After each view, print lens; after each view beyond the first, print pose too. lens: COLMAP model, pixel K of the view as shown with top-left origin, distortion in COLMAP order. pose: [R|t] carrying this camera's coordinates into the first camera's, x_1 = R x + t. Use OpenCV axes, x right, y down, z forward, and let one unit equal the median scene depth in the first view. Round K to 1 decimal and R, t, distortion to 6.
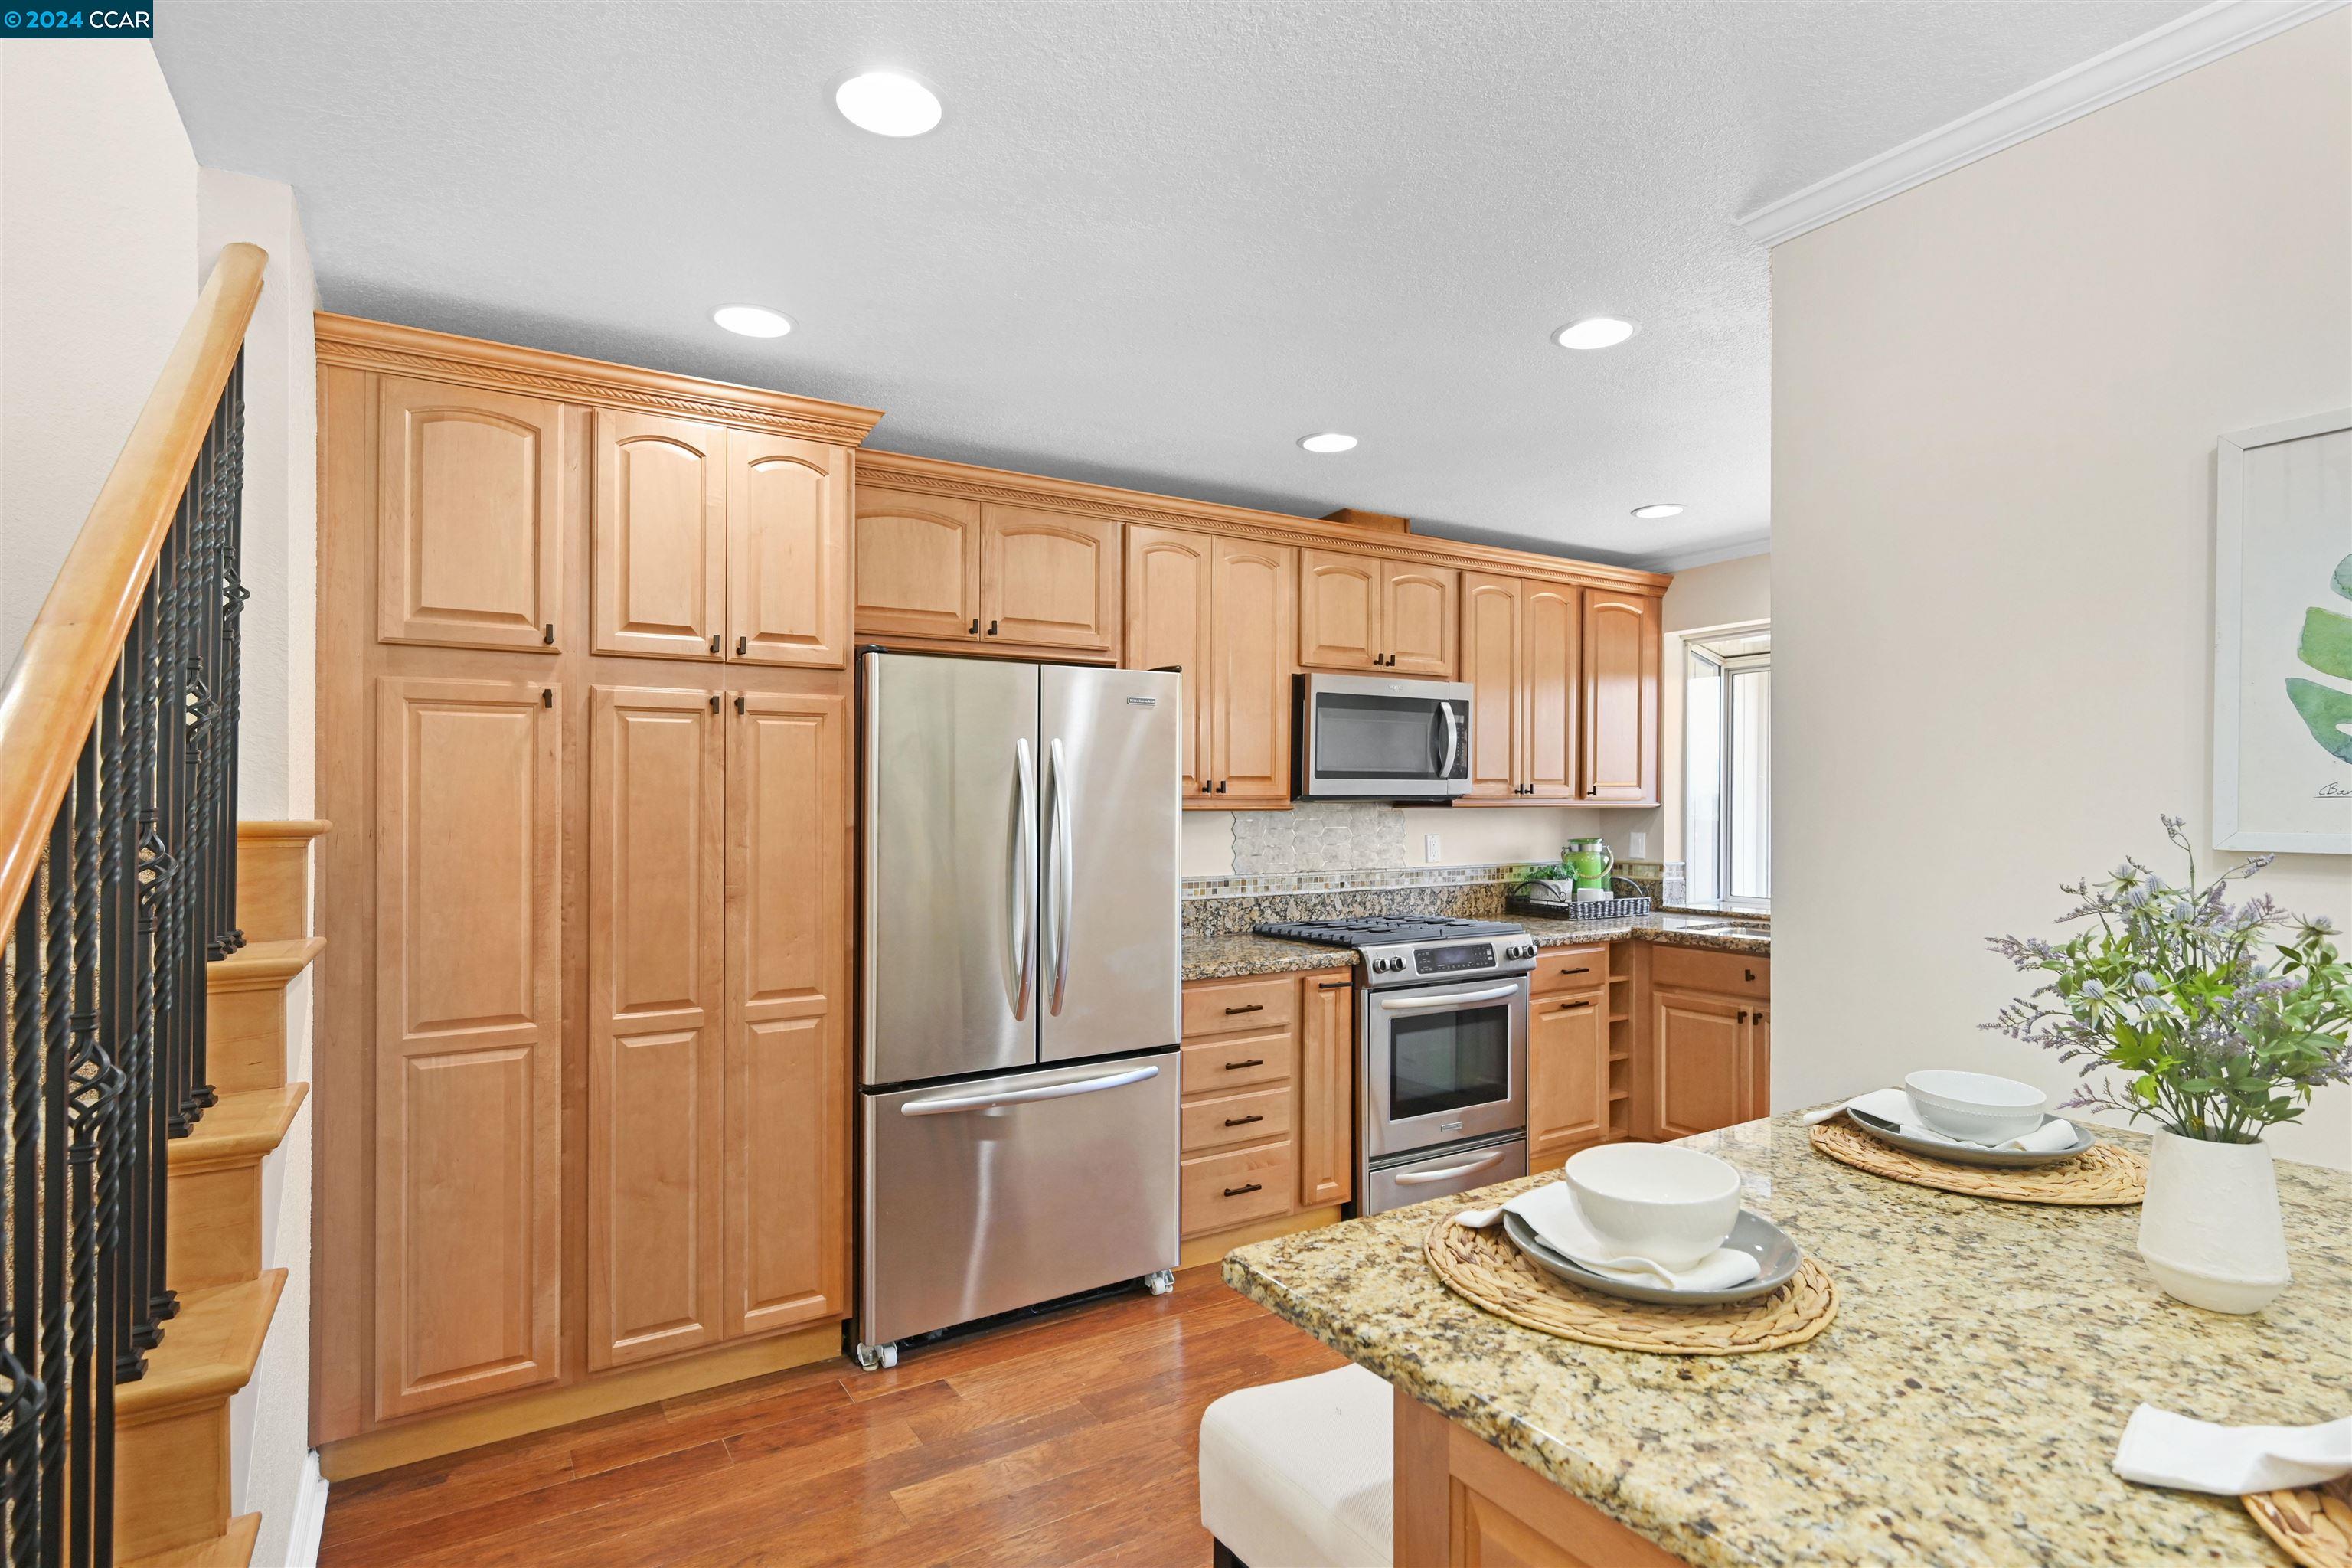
lens RADIAL K [[1140.2, 0, 1198.9], [0, 1140.2, 817.7], [0, 0, 1]] dist [0.021611, 0.001914]
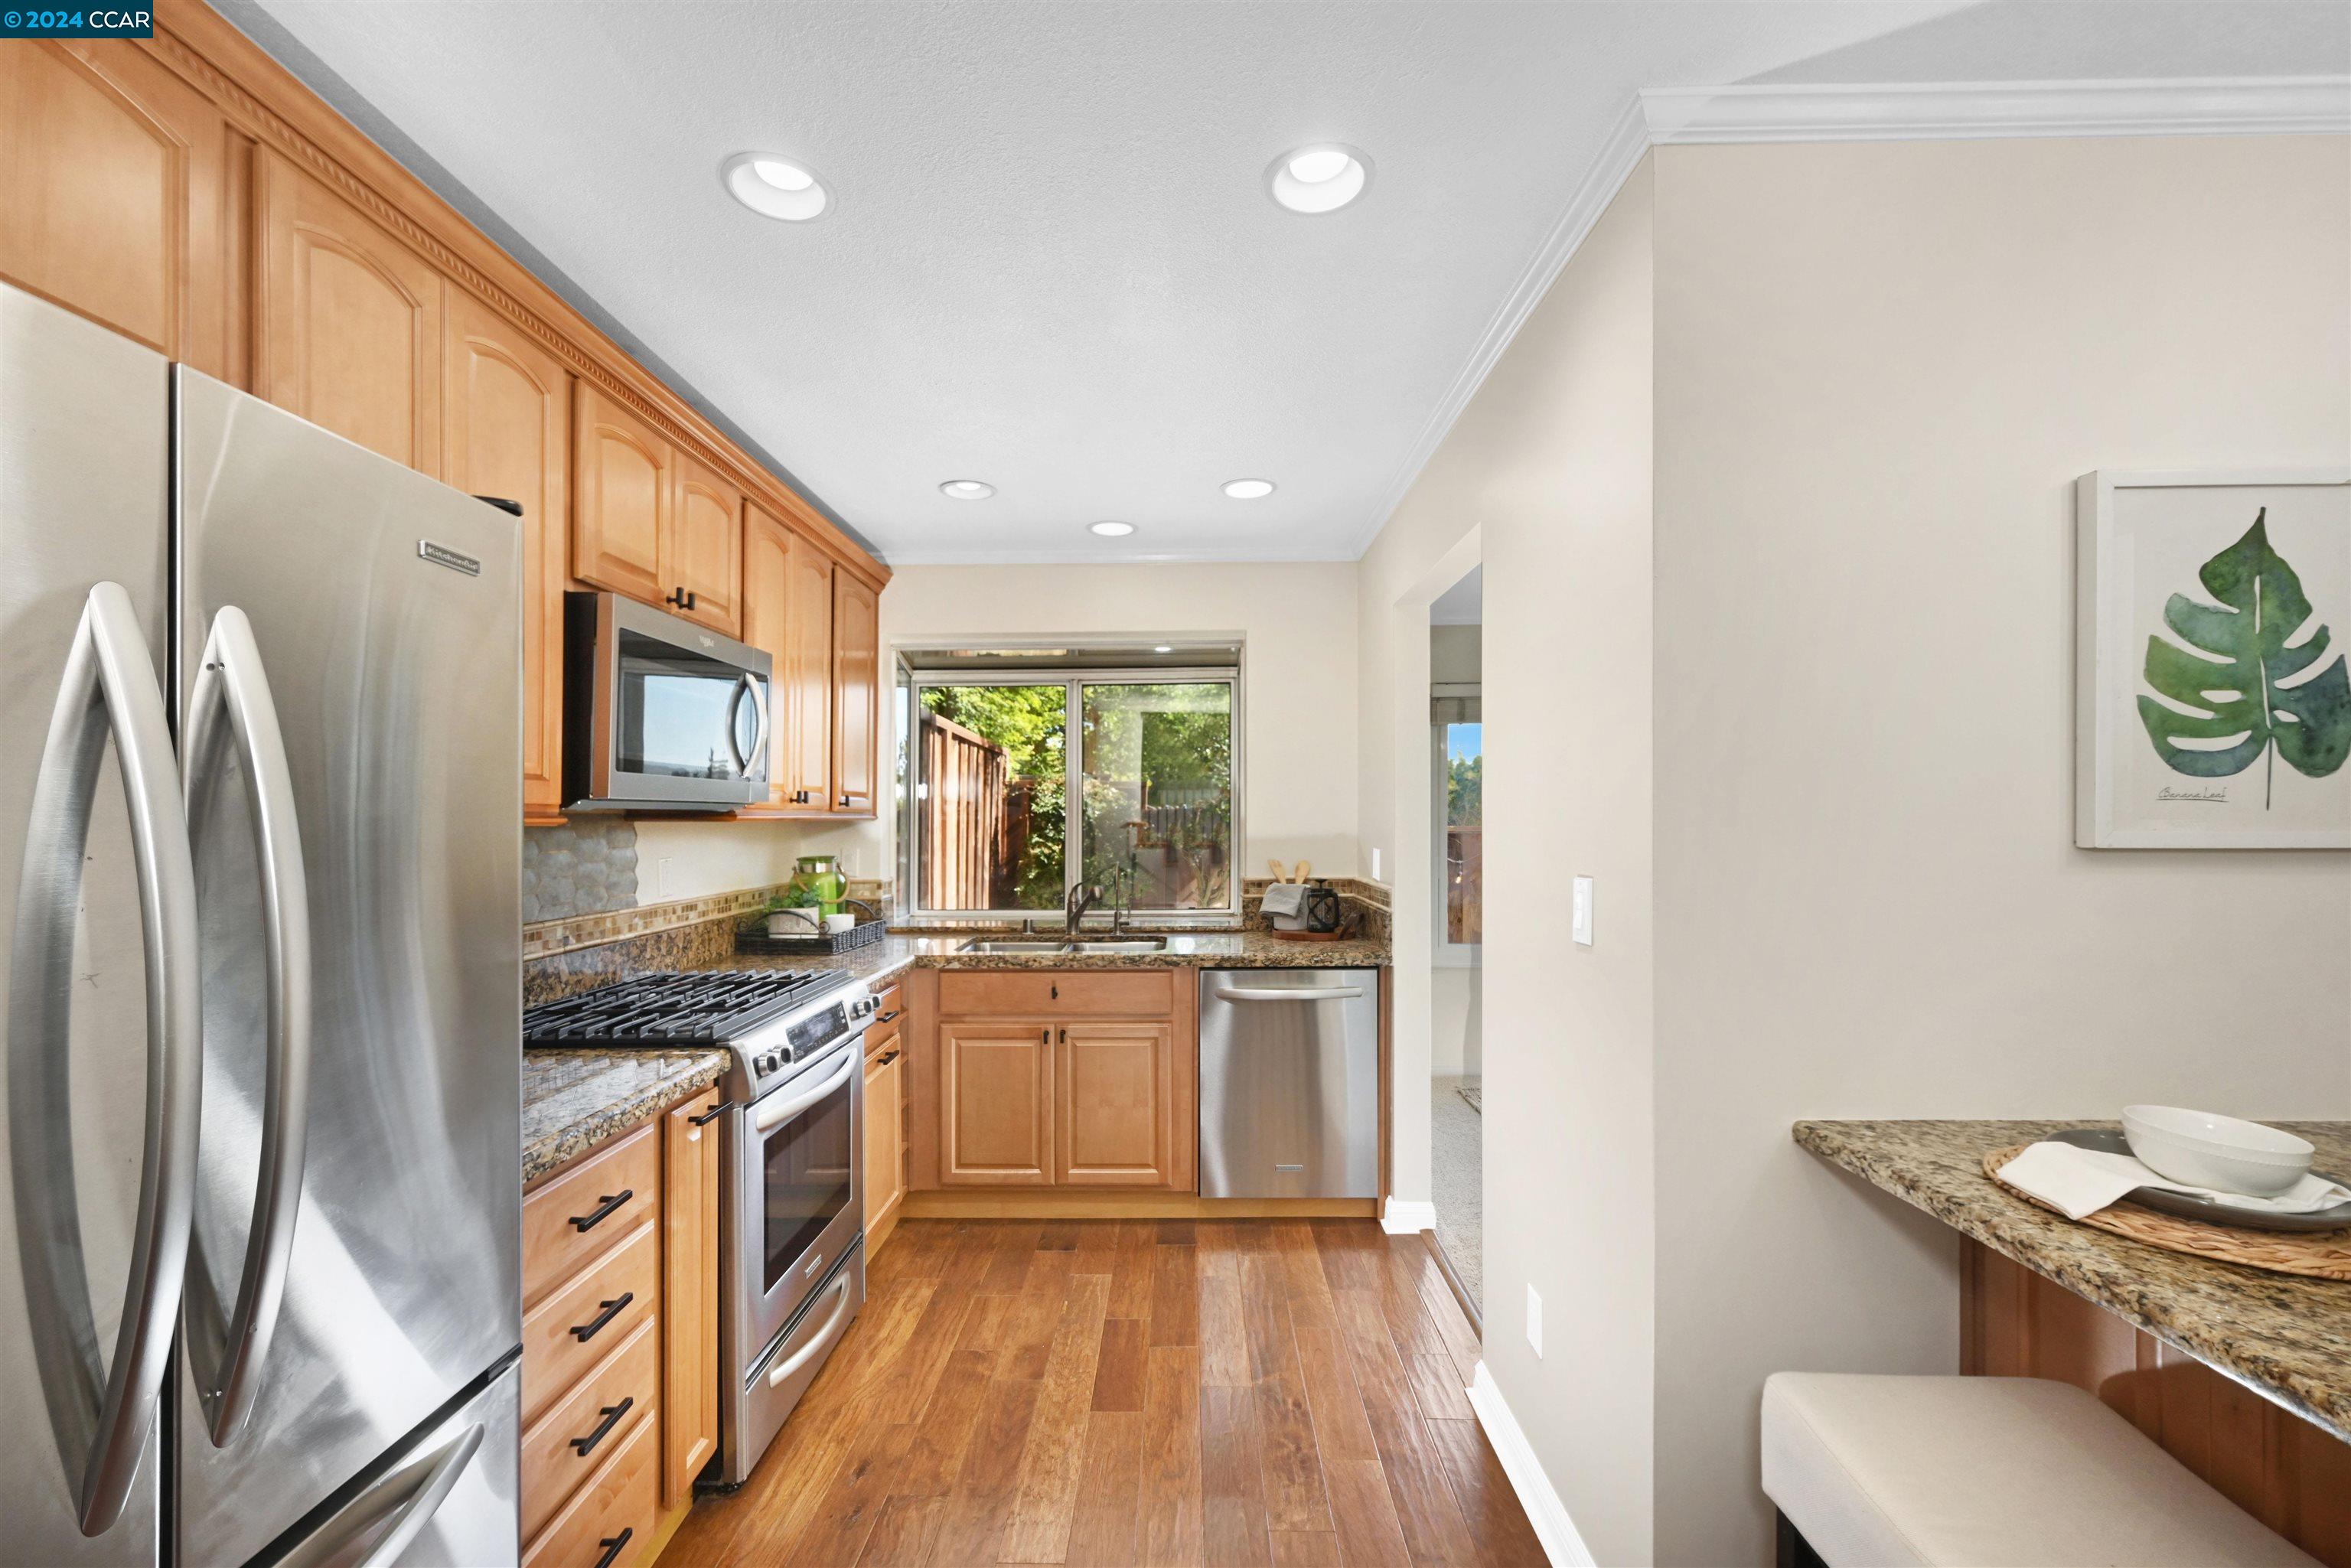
lens RADIAL K [[978.6, 0, 1139.1], [0, 978.6, 805.0], [0, 0, 1]] dist [-0.000840, 0.000306]
pose [[0.579244, 0.010536, 0.815086, -0.166655], [0.012776, 0.999676, -0.022001, -0.001513], [-0.815054, 0.023157, 0.578922, 0.507332]]
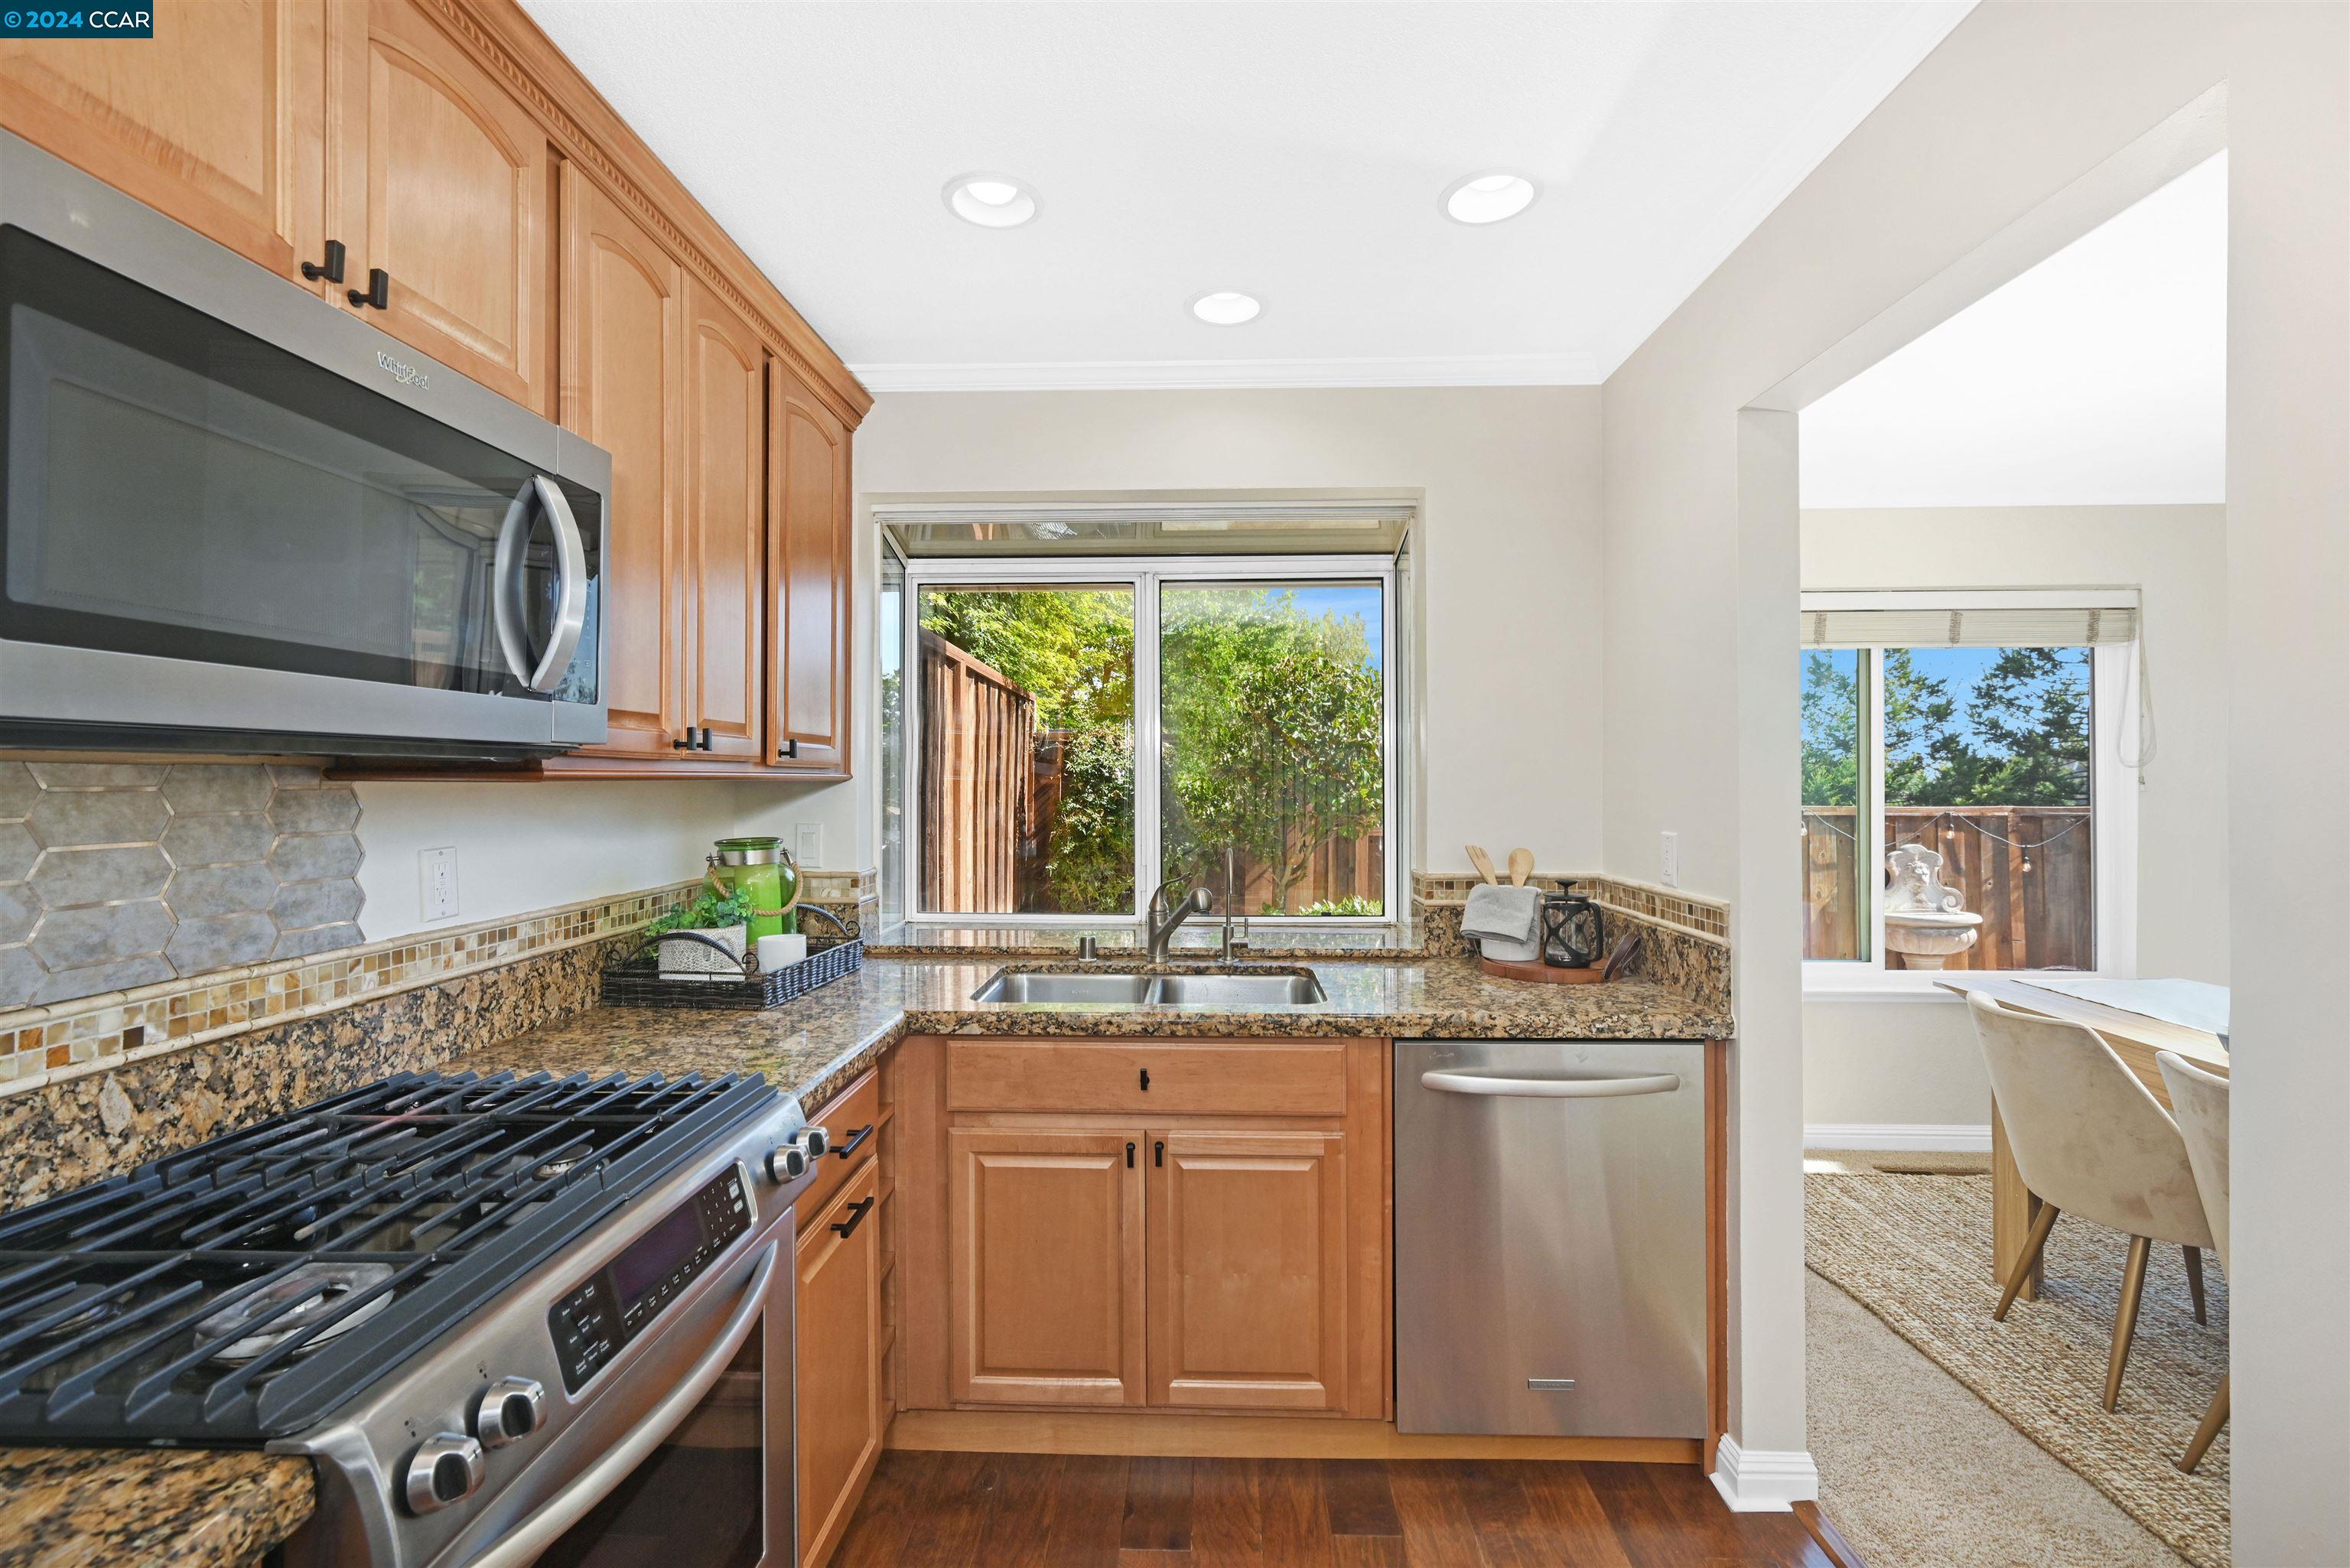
lens RADIAL K [[1042.6, 0, 1163.4], [0, 1042.6, 796.6], [0, 0, 1]] dist [-0.009064, 0.002301]
pose [[0.580577, -0.010545, 0.814137, 0.076708], [0.008240, 0.999941, 0.007075, -0.004152], [-0.814164, 0.002601, 0.580630, 0.762851]]
